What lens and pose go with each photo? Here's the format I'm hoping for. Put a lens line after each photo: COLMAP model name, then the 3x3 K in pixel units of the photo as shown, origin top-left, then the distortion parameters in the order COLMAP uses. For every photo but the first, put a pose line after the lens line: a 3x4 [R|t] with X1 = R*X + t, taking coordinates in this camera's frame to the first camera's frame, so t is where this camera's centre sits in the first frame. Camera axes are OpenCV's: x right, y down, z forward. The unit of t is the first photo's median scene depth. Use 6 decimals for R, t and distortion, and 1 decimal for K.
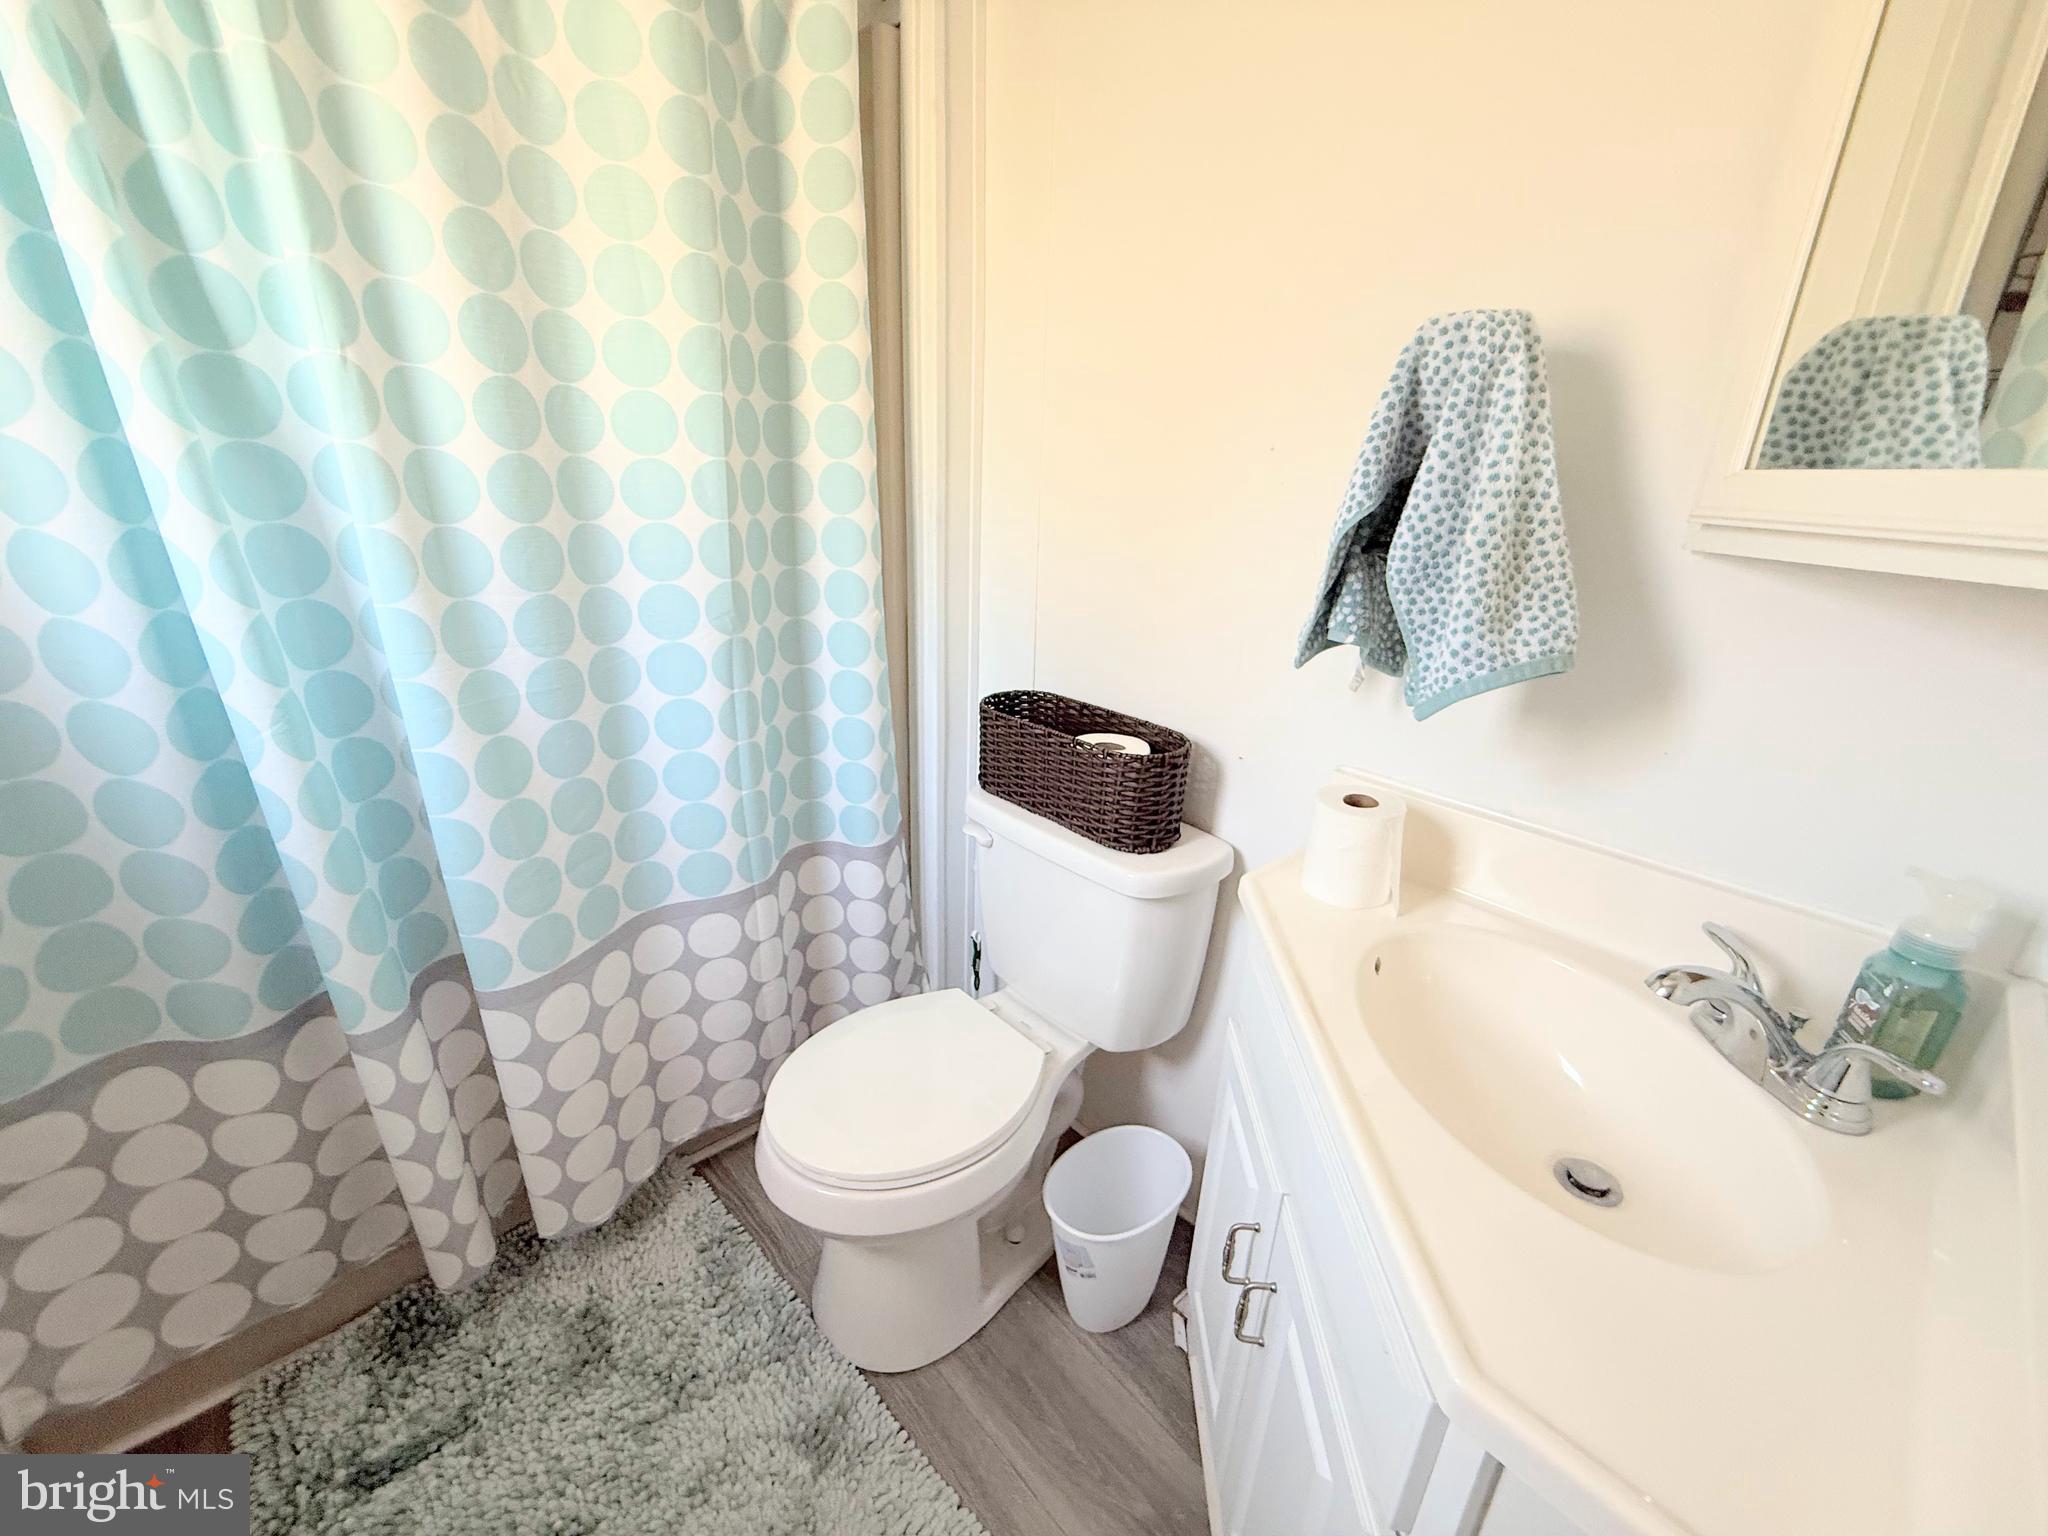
lens RADIAL K [[817.6, 0, 1008.8], [0, 817.6, 776.8], [0, 0, 1]] dist [-0.000503, 0.000624]
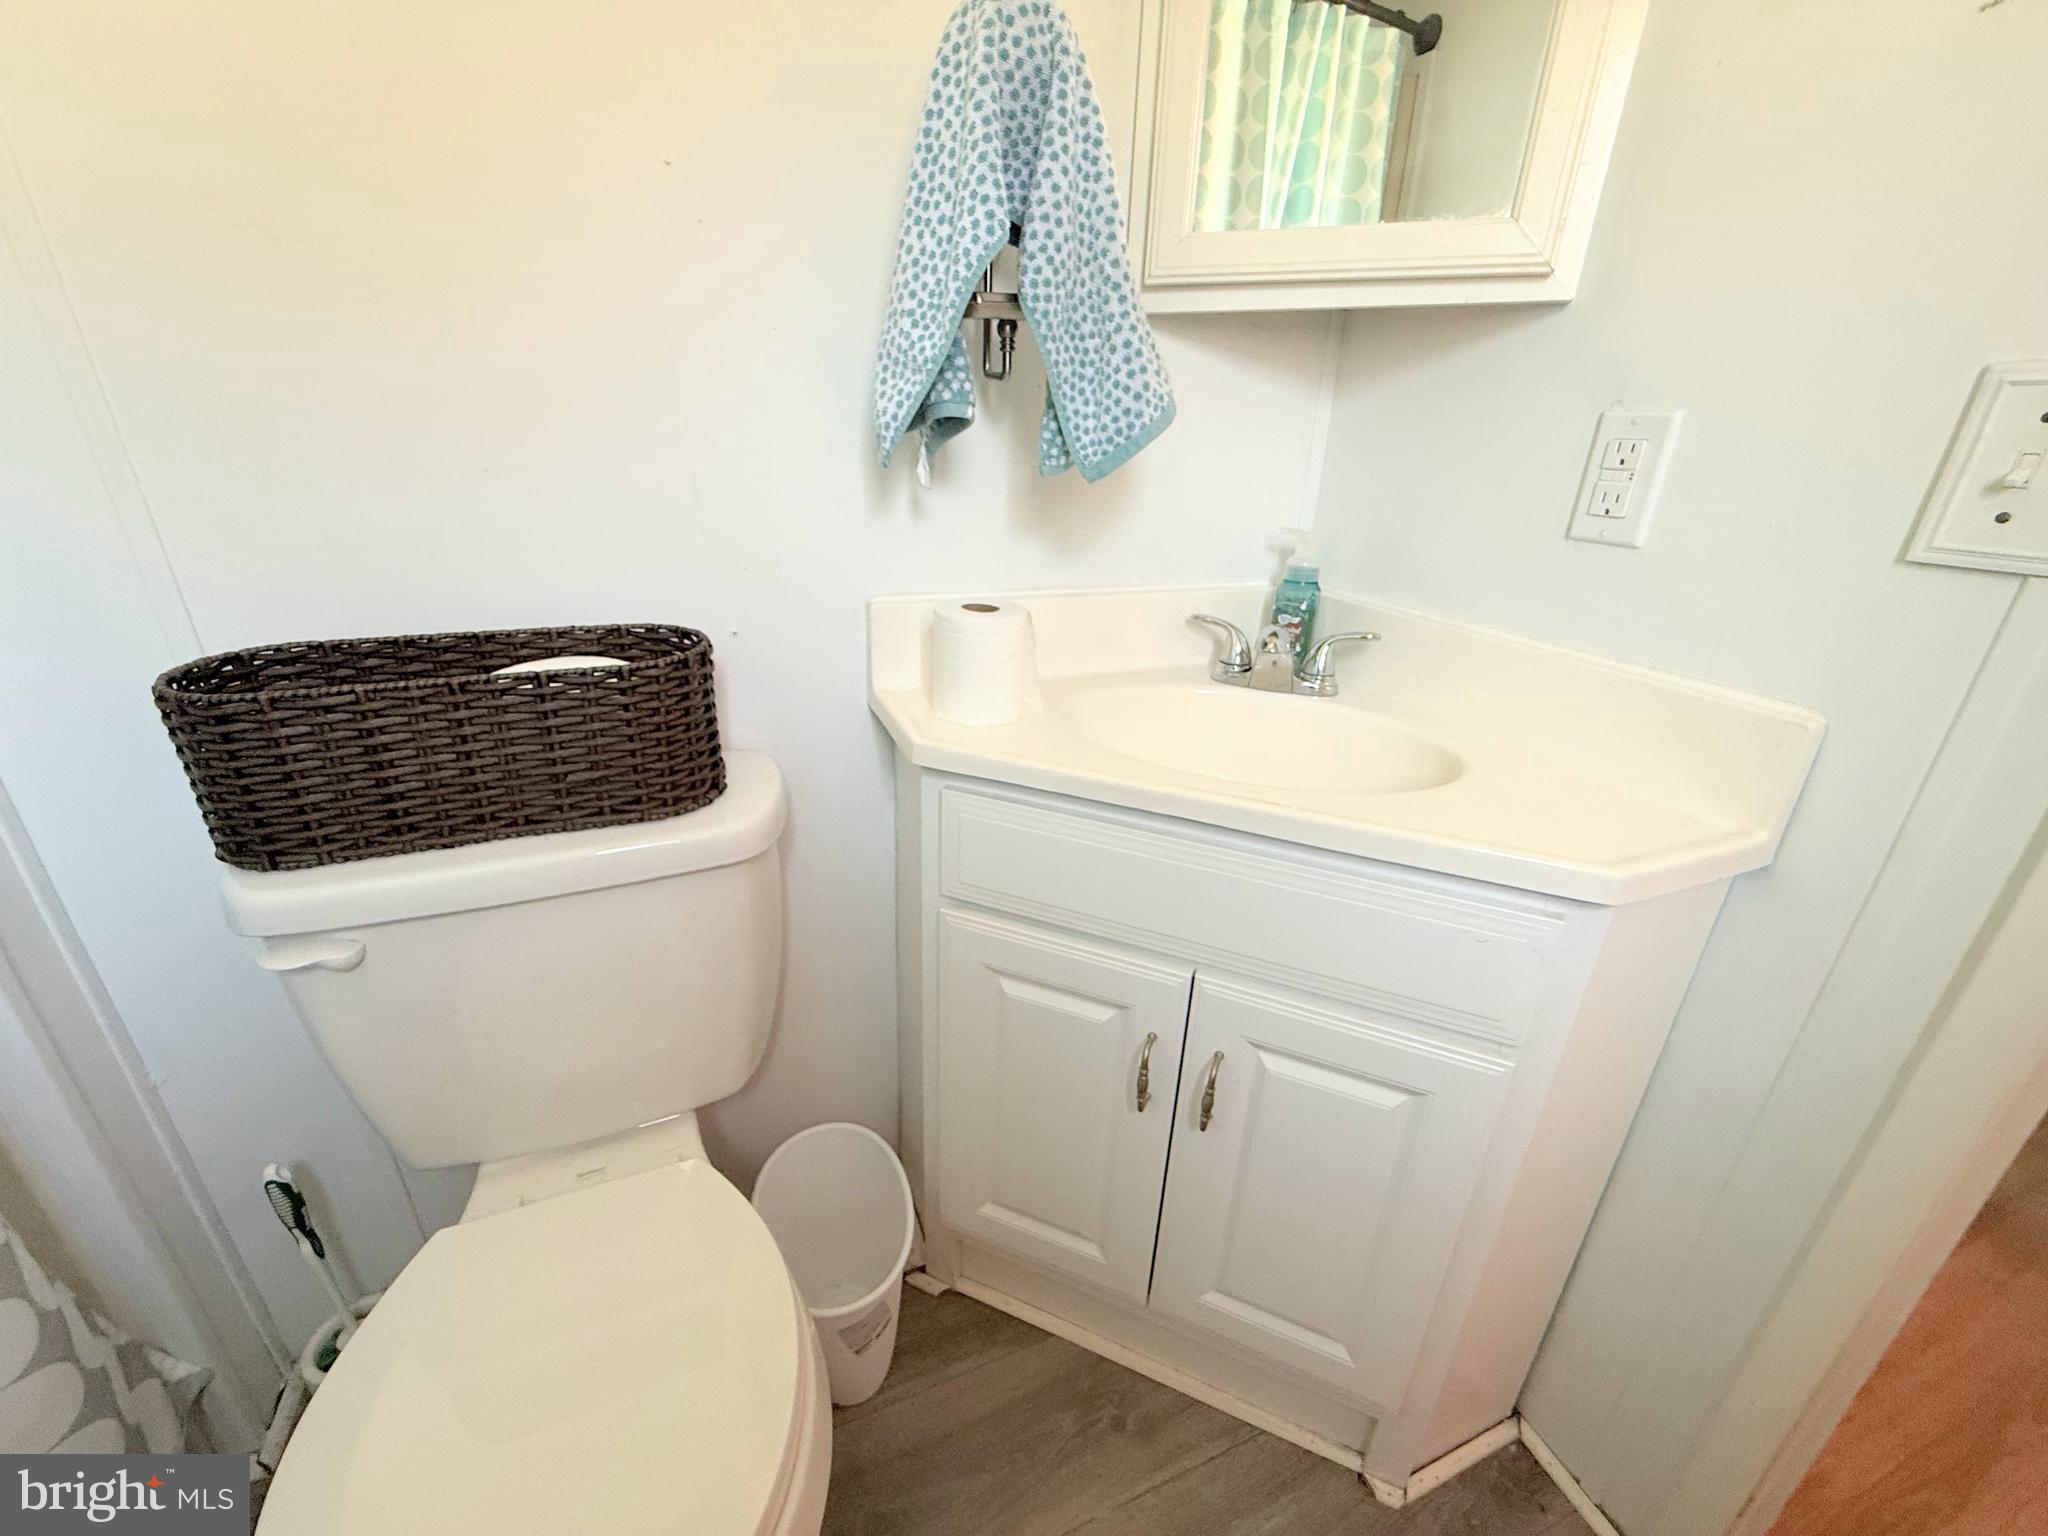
lens RADIAL K [[817.6, 0, 1022.8], [0, 817.6, 771.4], [0, 0, 1]] dist [-0.000503, 0.000624]
pose [[0.324423, -0.389144, 0.862158, -0.303651], [0.313952, 0.904087, 0.289932, -0.040575], [-0.892292, 0.176615, 0.415479, 0.453808]]
